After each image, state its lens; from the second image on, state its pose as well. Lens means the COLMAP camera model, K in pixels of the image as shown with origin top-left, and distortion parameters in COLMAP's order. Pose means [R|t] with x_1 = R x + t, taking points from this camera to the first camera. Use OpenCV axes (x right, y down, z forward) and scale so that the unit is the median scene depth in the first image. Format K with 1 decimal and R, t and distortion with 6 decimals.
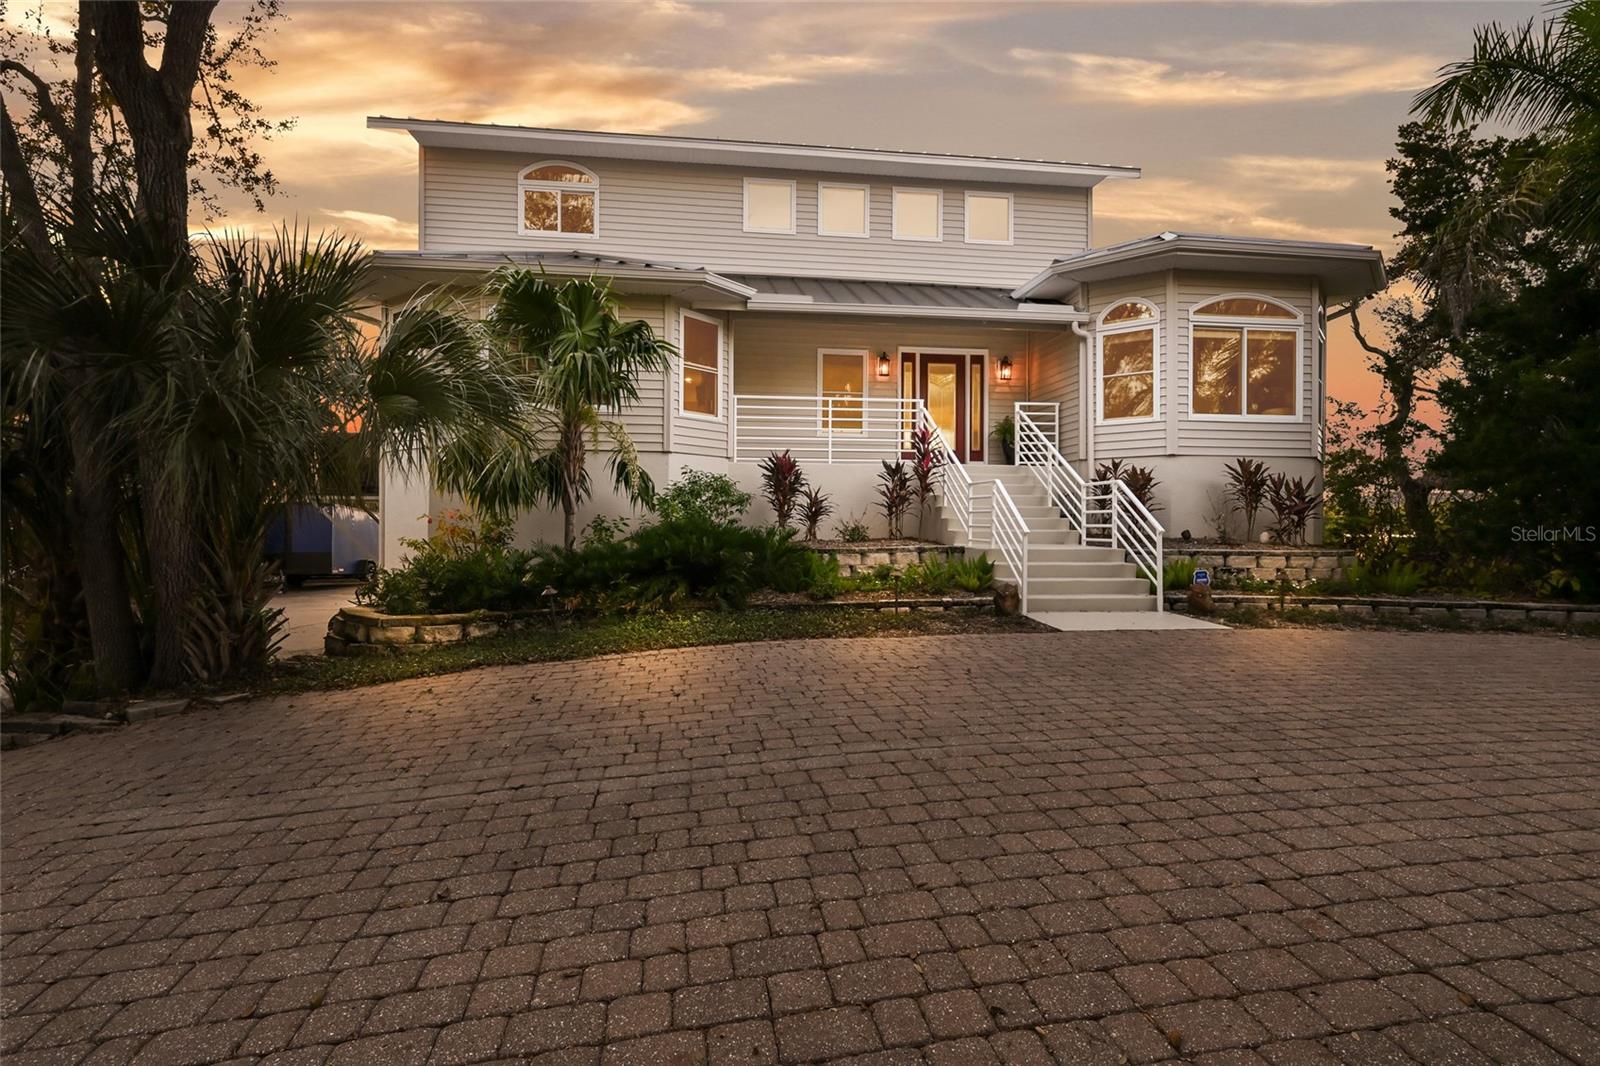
lens RADIAL K [[919.3, 0, 795.2], [0, 919.3, 534.5], [0, 0, 1]] dist [0.003659, 0.000291]
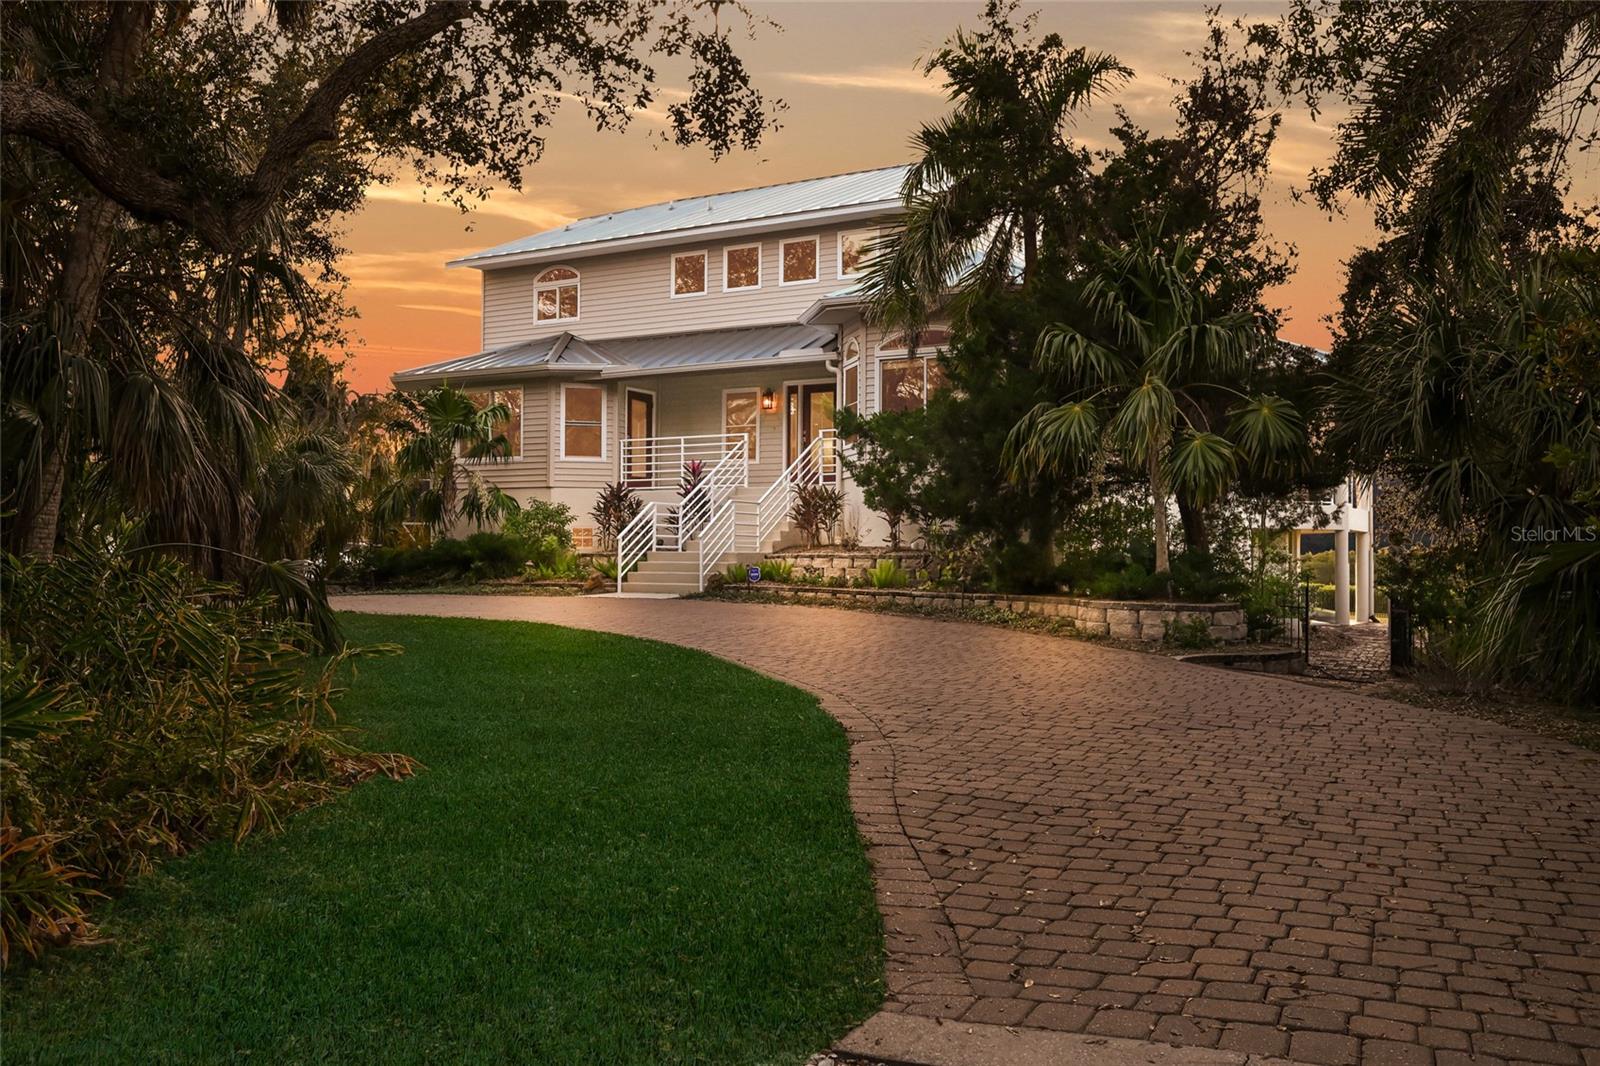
lens RADIAL K [[1376.7, 0, 799.7], [0, 1376.7, 536.2], [0, 0, 1]] dist [-0.001975, -0.000549]
pose [[0.817096, -0.018366, -0.576209, 1.236657], [0.008455, 0.999767, -0.019876, 0.024775], [0.576440, 0.011368, 0.817061, -0.430734]]
